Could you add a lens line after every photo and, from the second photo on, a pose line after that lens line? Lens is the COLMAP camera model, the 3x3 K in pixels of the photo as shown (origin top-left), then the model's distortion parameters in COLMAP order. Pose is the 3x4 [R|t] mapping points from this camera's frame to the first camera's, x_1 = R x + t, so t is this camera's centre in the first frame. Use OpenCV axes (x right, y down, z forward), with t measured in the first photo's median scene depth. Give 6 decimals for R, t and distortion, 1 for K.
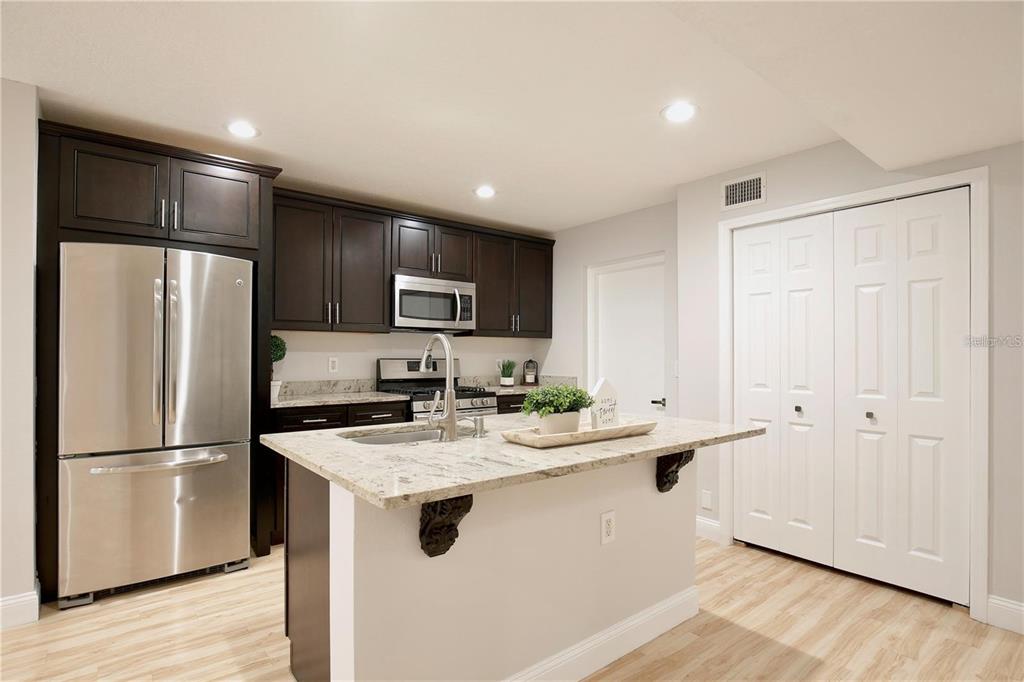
lens RADIAL K [[527.3, 0, 518.2], [0, 527.3, 347.0], [0, 0, 1]] dist [-0.013665, -0.000260]
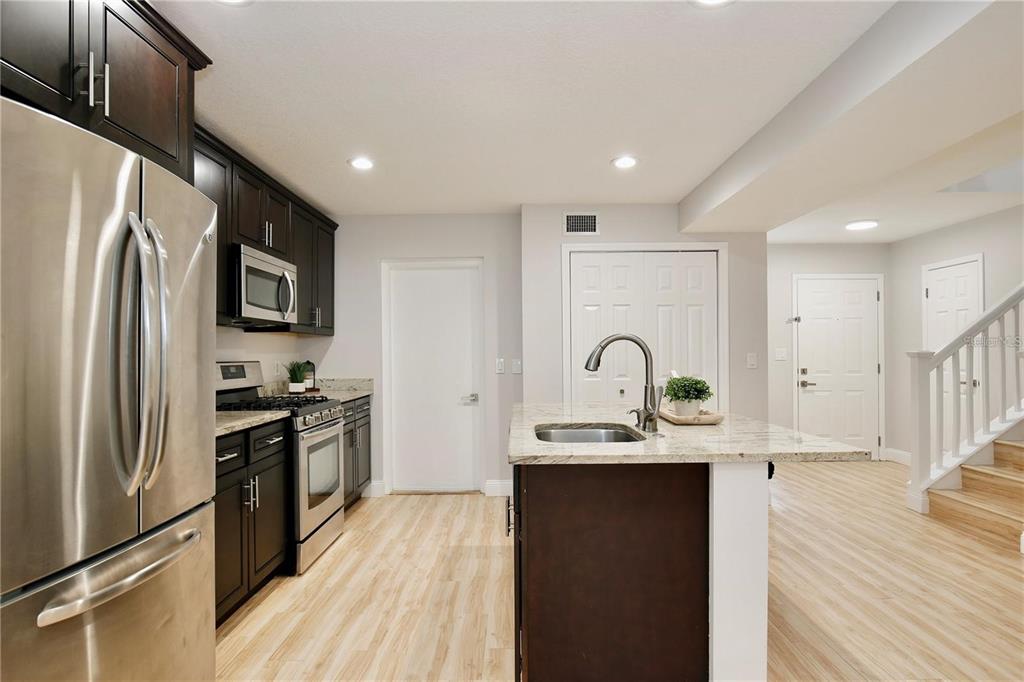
lens RADIAL K [[552.4, 0, 515.0], [0, 552.4, 345.4], [0, 0, 1]] dist [-0.012015, 0.000717]
pose [[0.630692, 0.003690, 0.776024, -0.585553], [-0.003501, 0.999992, -0.001910, -0.000030], [-0.776025, -0.001512, 0.630700, 0.241057]]
